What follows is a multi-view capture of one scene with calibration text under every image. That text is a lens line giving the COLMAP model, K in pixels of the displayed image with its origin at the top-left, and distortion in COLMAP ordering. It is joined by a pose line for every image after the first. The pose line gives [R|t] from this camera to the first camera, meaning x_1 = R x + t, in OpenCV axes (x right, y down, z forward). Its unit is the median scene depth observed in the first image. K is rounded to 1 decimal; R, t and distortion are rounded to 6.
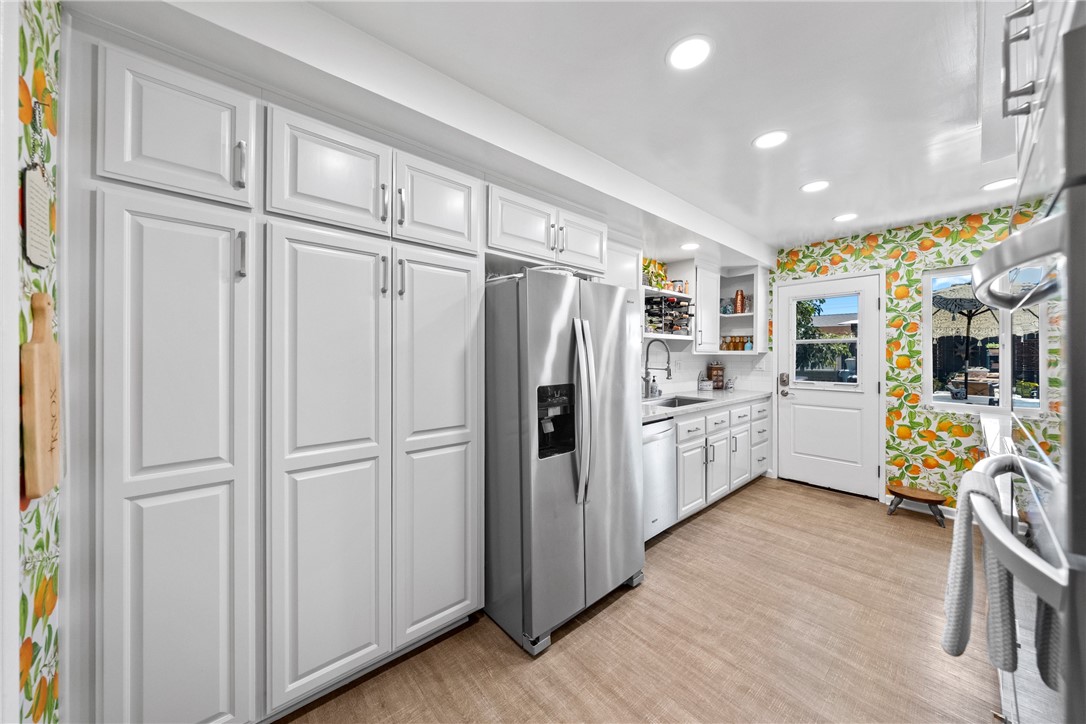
lens RADIAL K [[372.0, 0, 543.3], [0, 372.0, 357.5], [0, 0, 1]] dist [-0.002829, -0.000019]
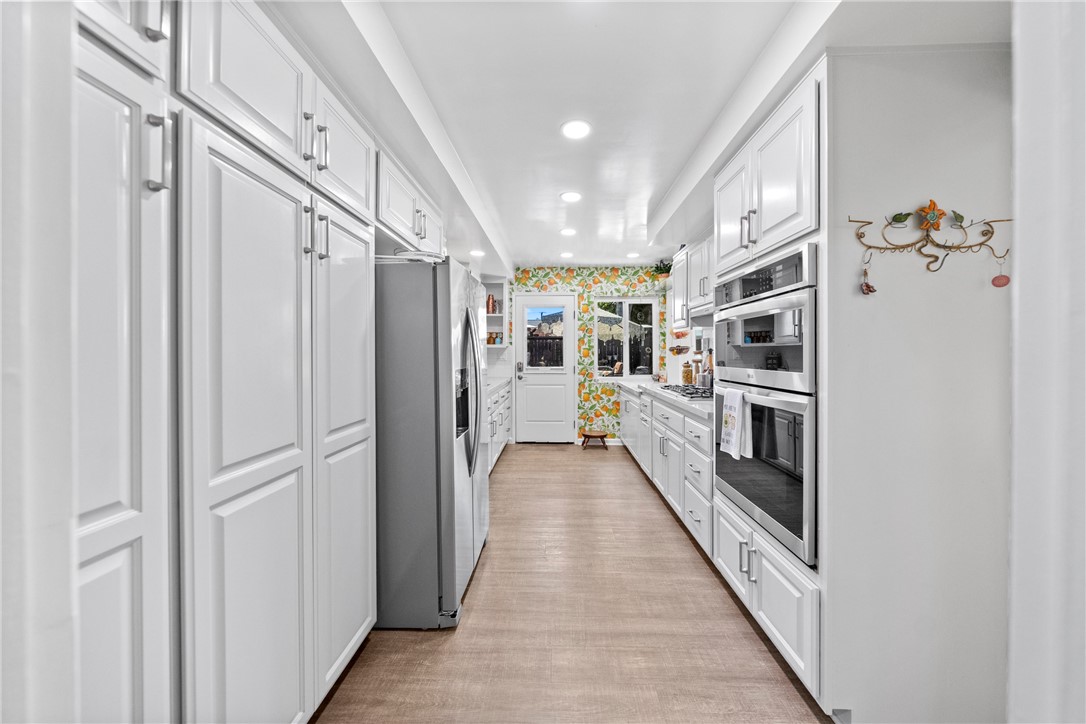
lens RADIAL K [[372.0, 0, 547.1], [0, 372.0, 356.2], [0, 0, 1]] dist [-0.002829, -0.000019]
pose [[0.674153, -0.006076, 0.738567, -0.320403], [0.003013, 0.999980, 0.005476, 0.017404], [-0.738586, -0.001466, 0.674158, 0.052784]]
